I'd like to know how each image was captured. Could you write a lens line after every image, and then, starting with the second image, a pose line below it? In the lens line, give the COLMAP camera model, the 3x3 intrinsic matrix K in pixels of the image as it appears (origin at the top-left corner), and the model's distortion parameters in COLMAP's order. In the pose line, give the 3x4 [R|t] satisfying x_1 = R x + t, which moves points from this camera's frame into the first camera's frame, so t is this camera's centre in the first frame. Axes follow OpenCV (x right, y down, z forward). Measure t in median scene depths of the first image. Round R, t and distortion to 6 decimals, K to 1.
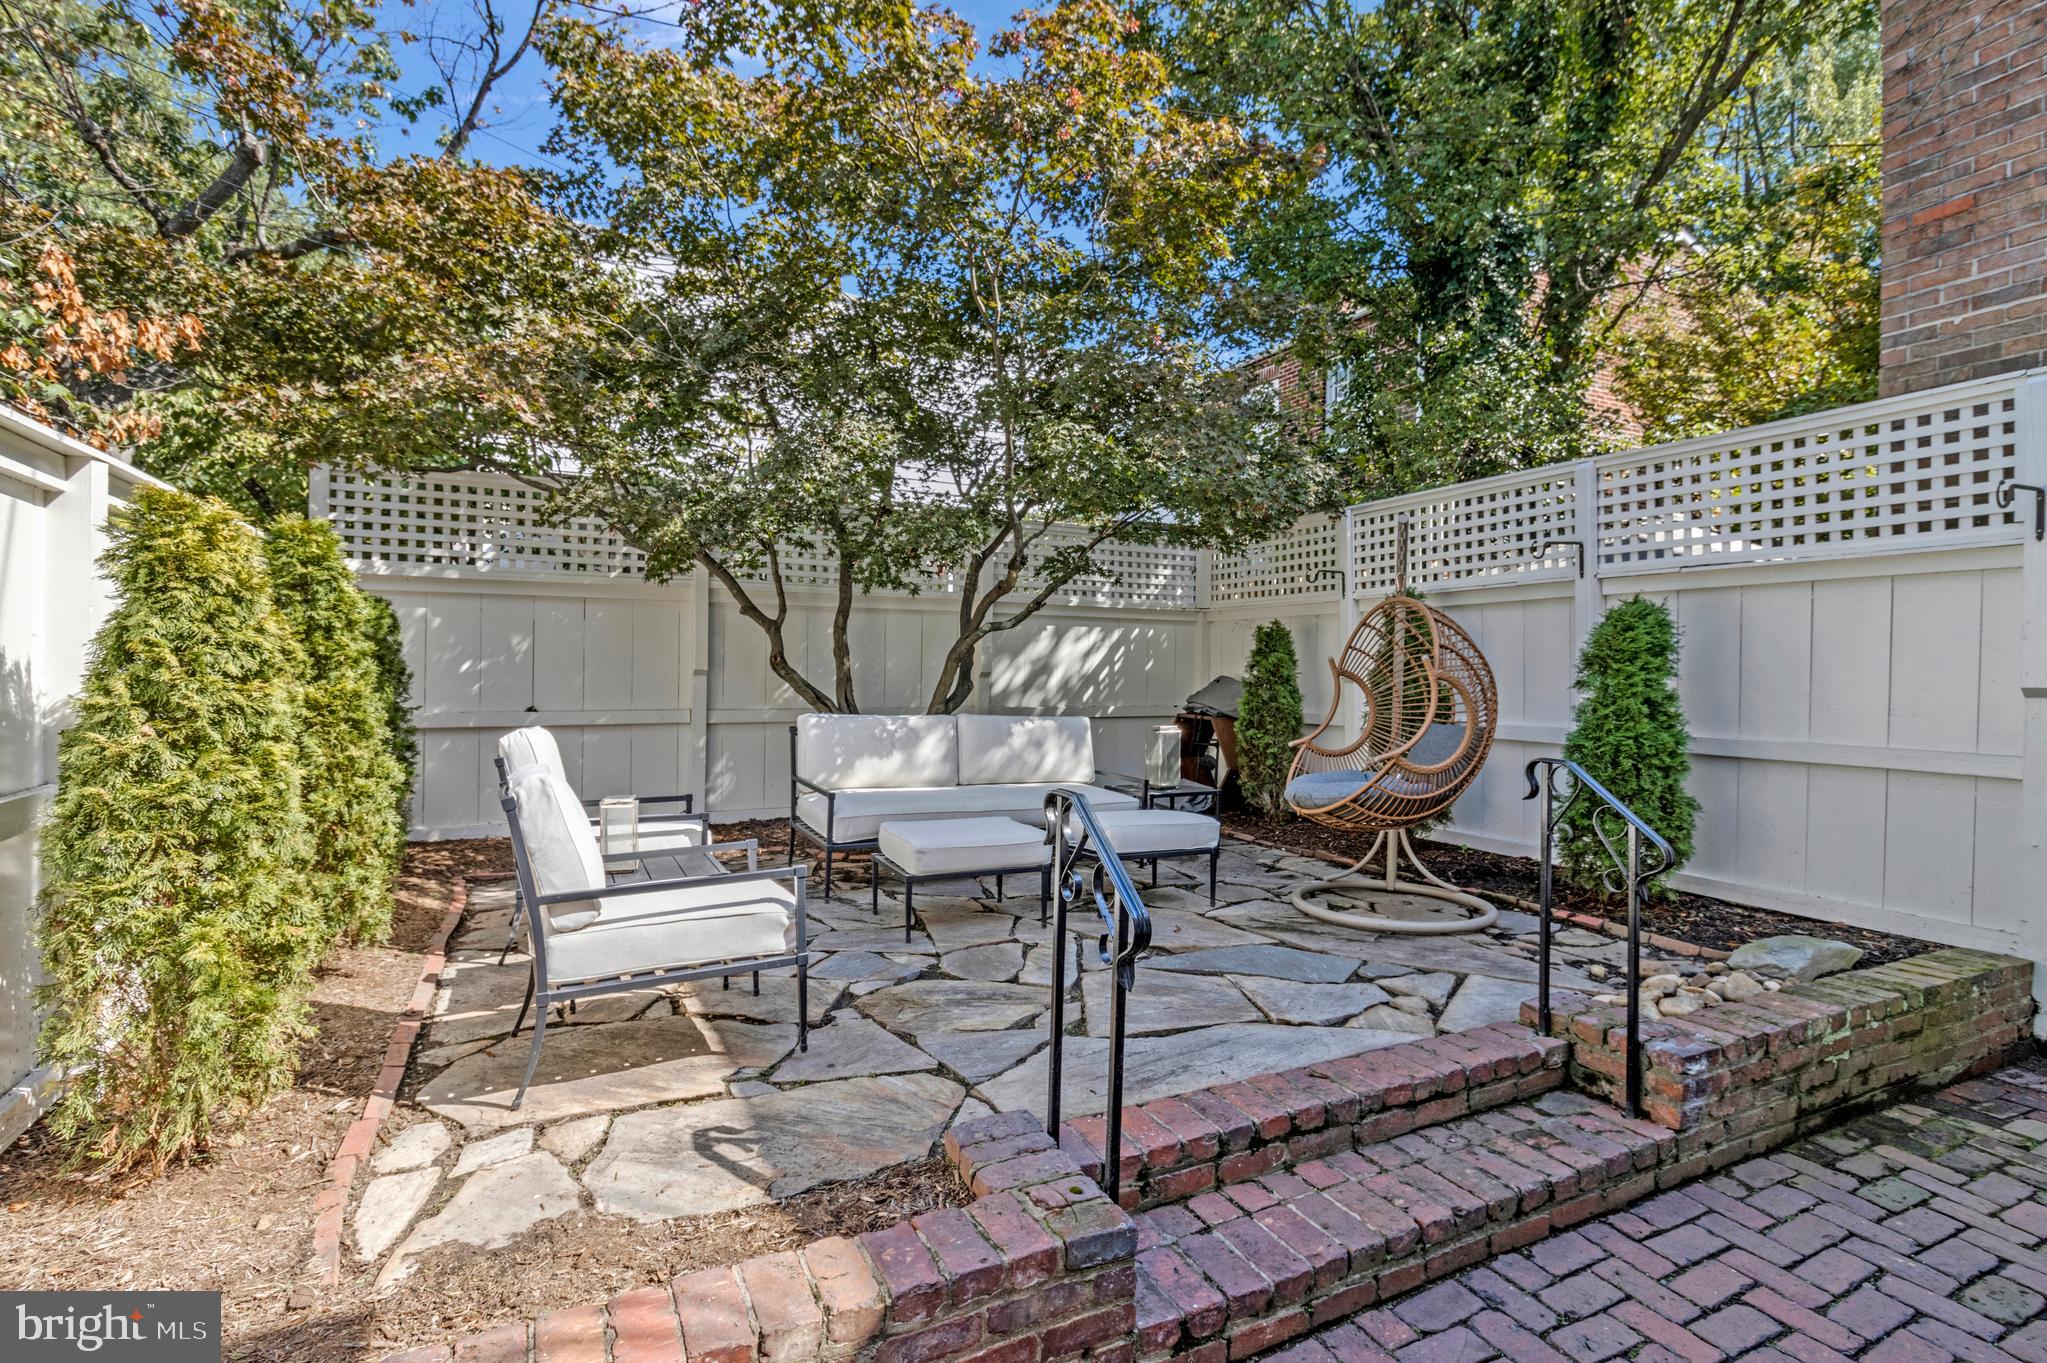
lens RADIAL K [[969.0, 0, 1023.5], [0, 969.0, 681.5], [0, 0, 1]] dist [0.005002, 0.000546]
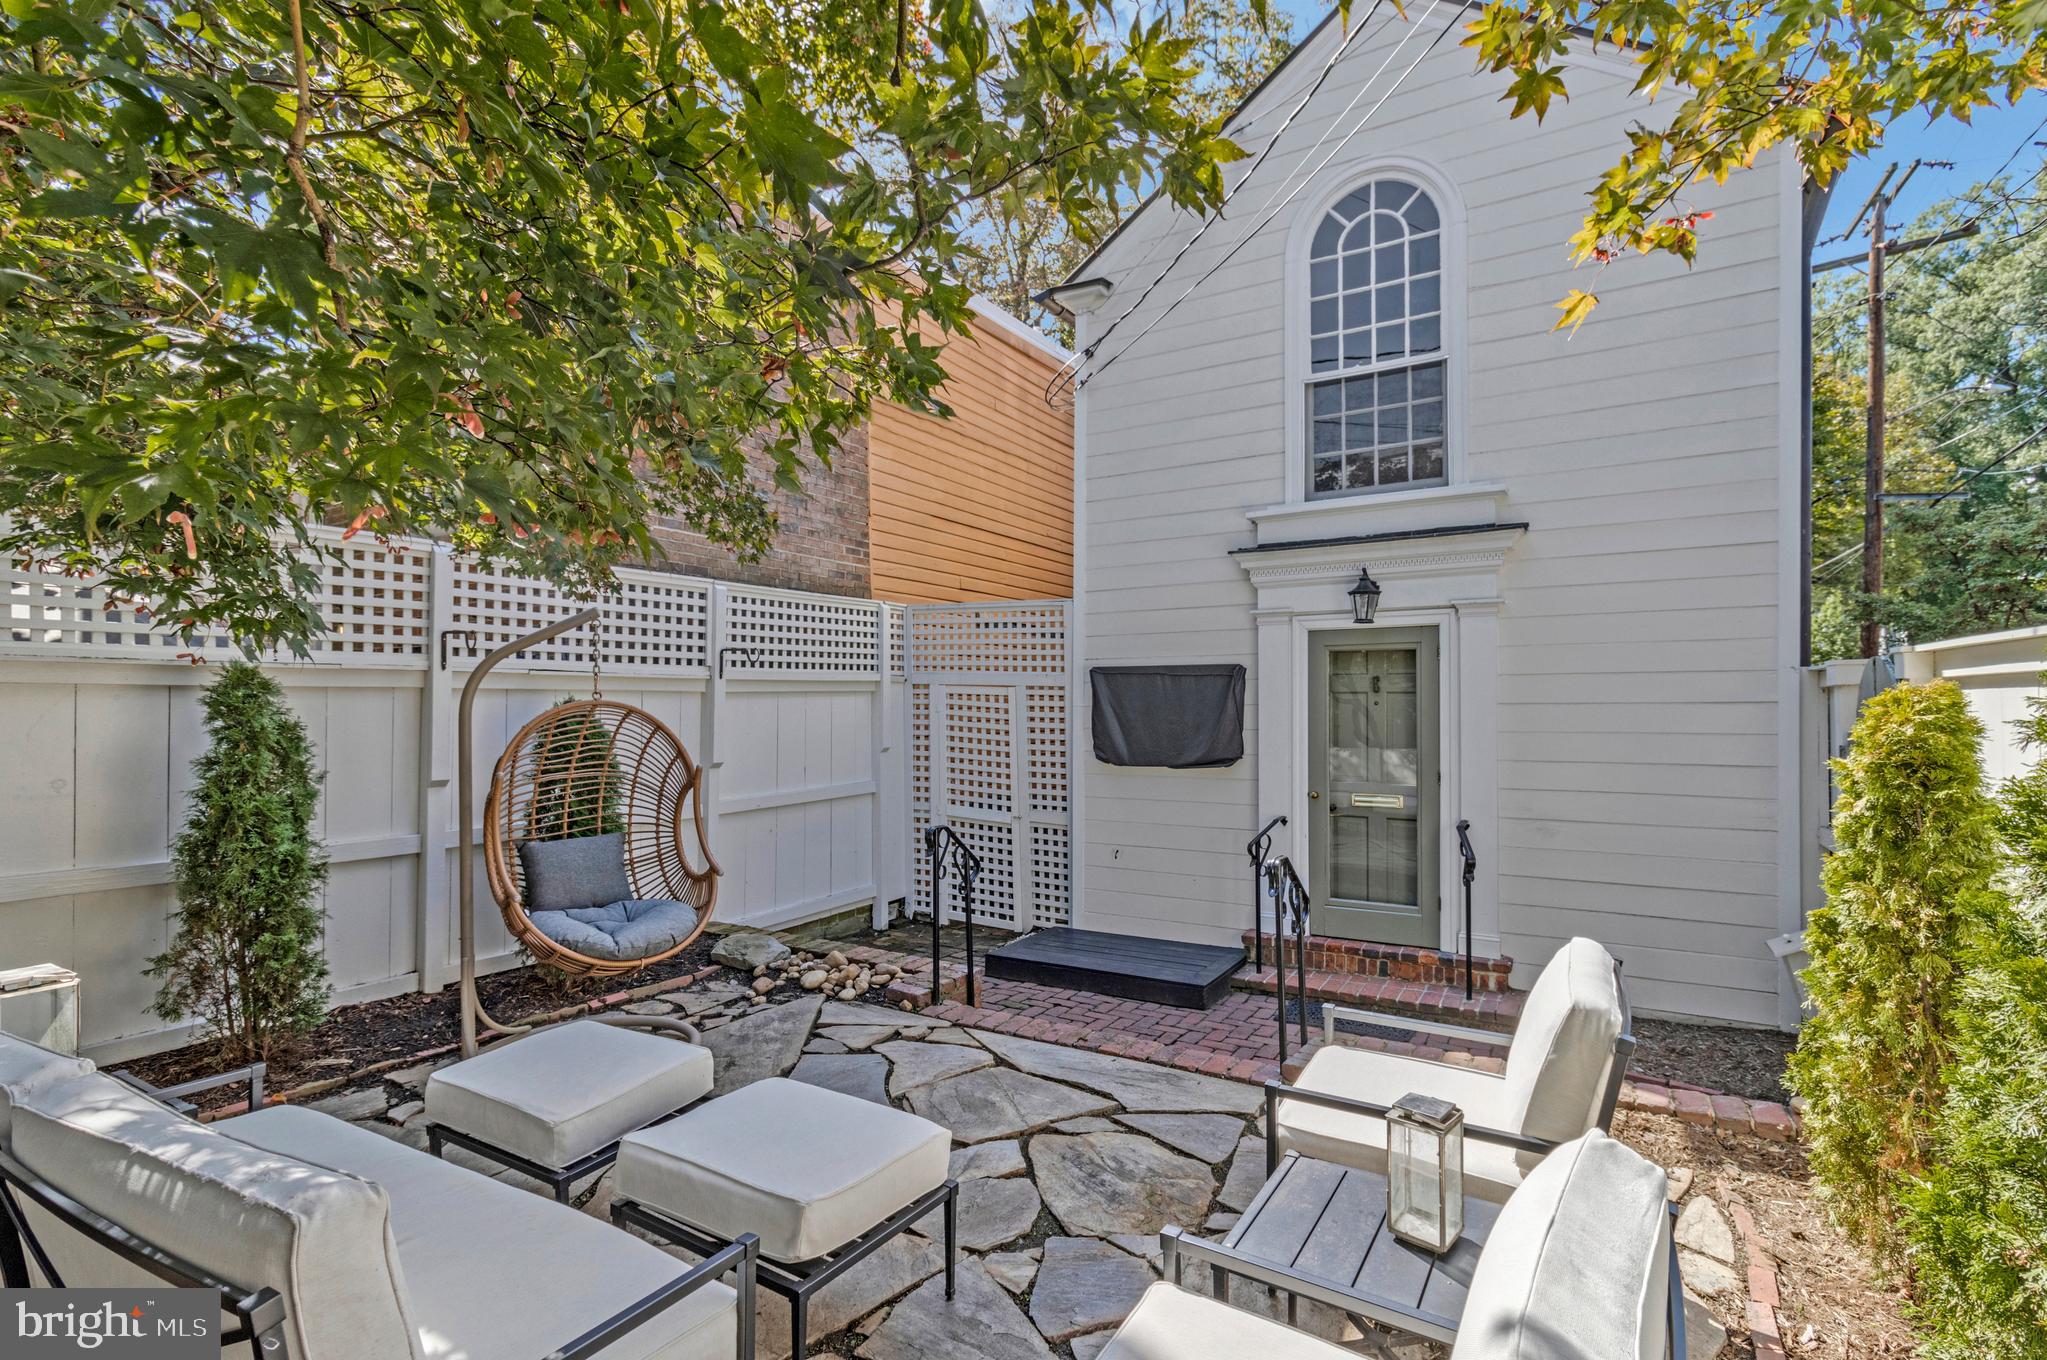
lens RADIAL K [[966.8, 0, 1037.1], [0, 966.8, 704.8], [0, 0, 1]] dist [-0.001346, 0.000011]
pose [[-0.537388, -0.006057, 0.843313, -0.634430], [0.010649, 0.999846, 0.013967, -0.100758], [-0.843268, 0.016486, -0.537241, 1.253841]]
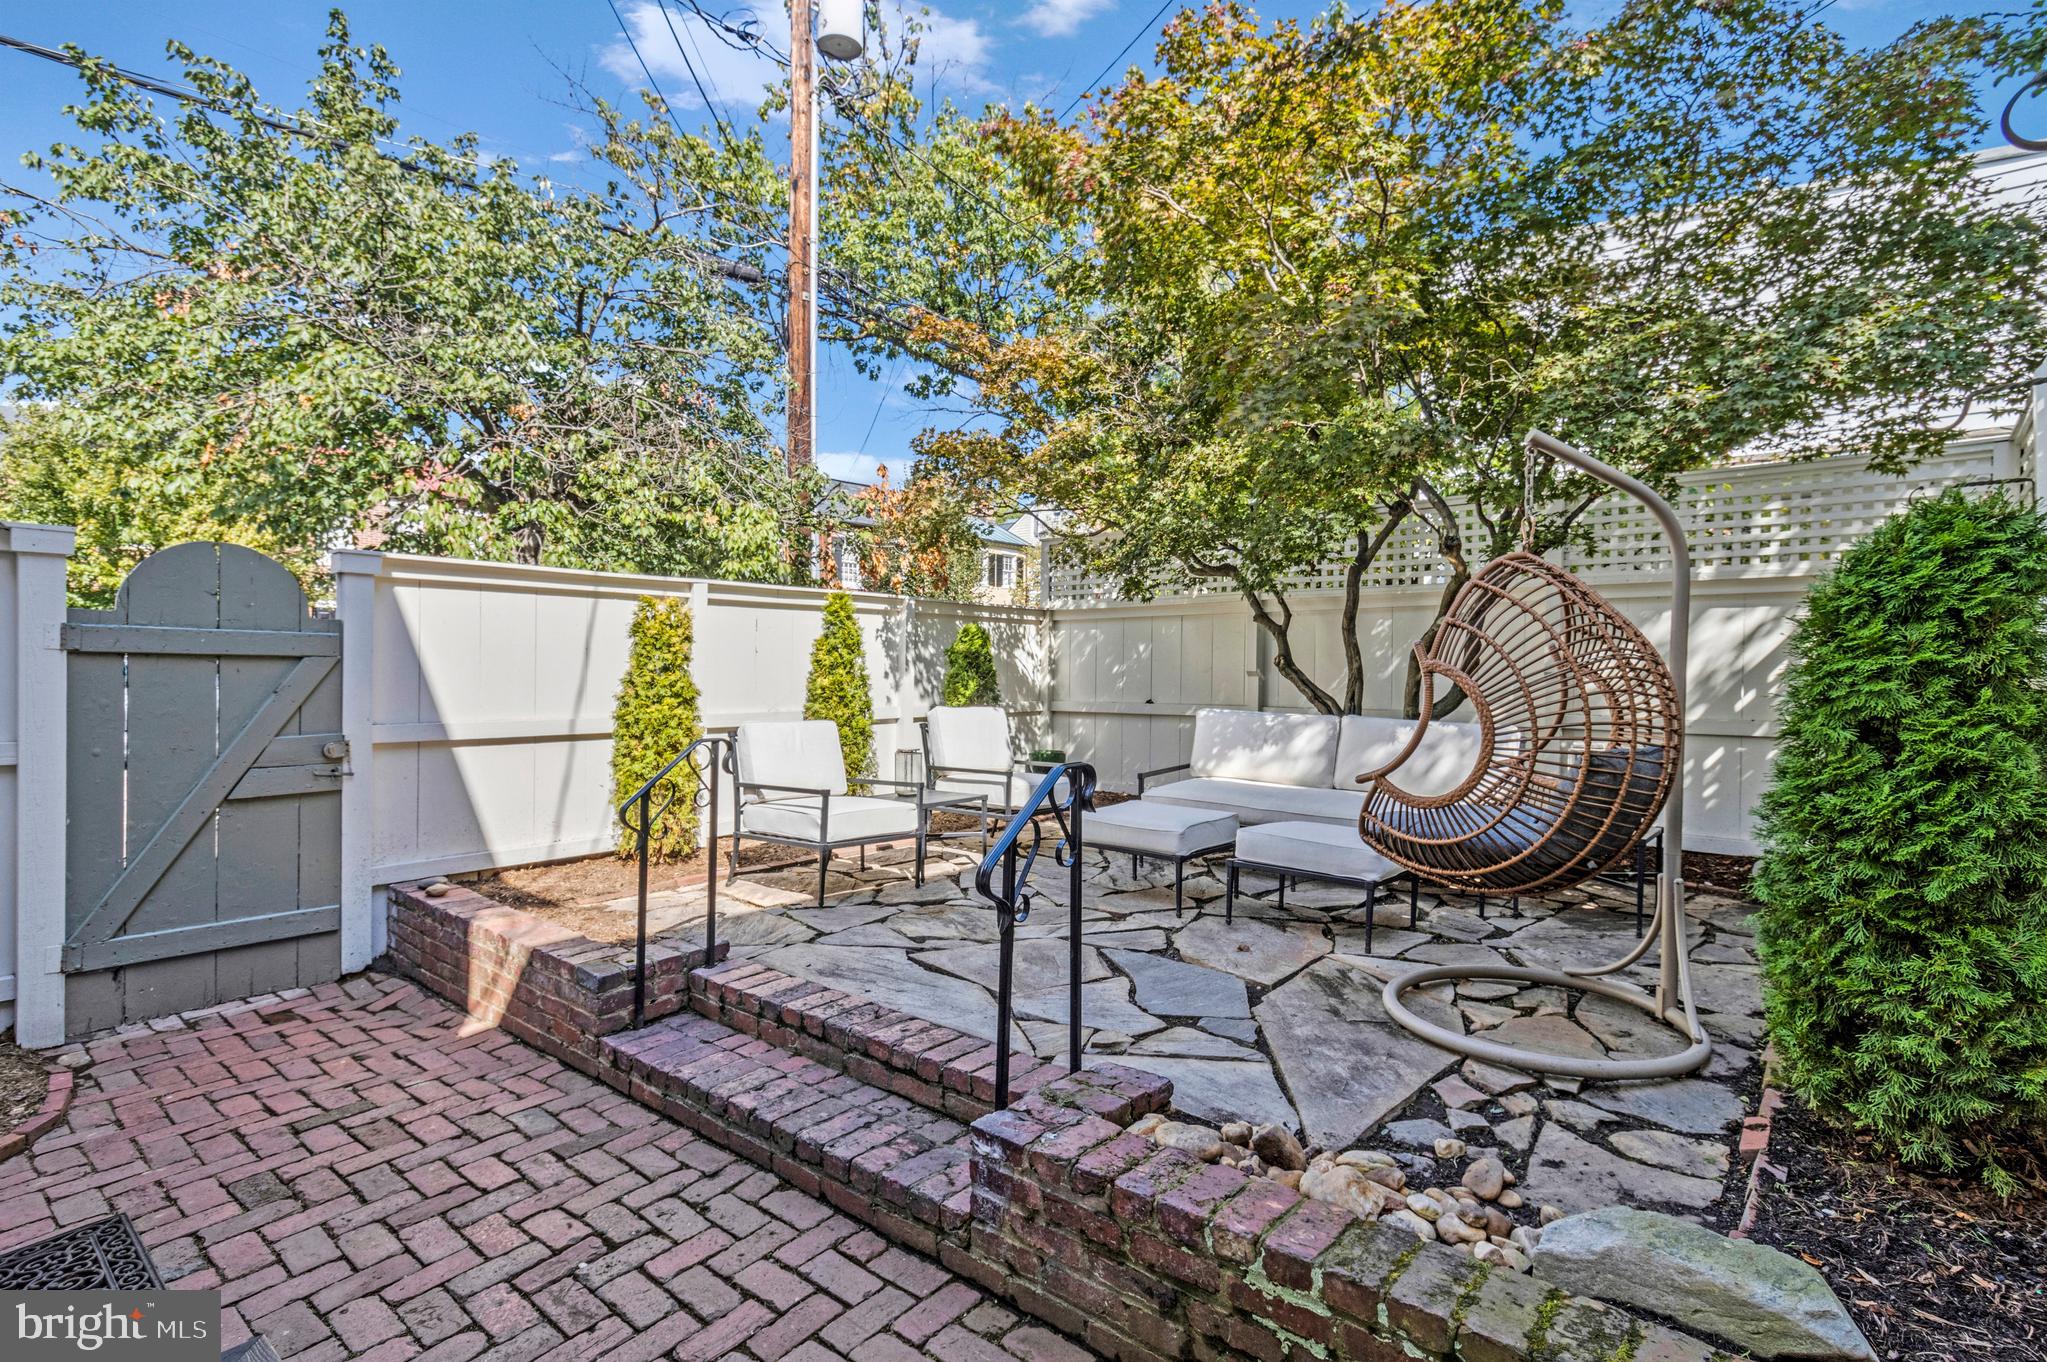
lens RADIAL K [[960.9, 0, 1031.0], [0, 960.9, 661.2], [0, 0, 1]] dist [0.001818, 0.000098]
pose [[0.403486, -0.016292, -0.914841, 0.945152], [-0.010850, 0.999686, -0.022588, 0.008580], [0.914921, 0.019040, 0.403183, 0.465977]]
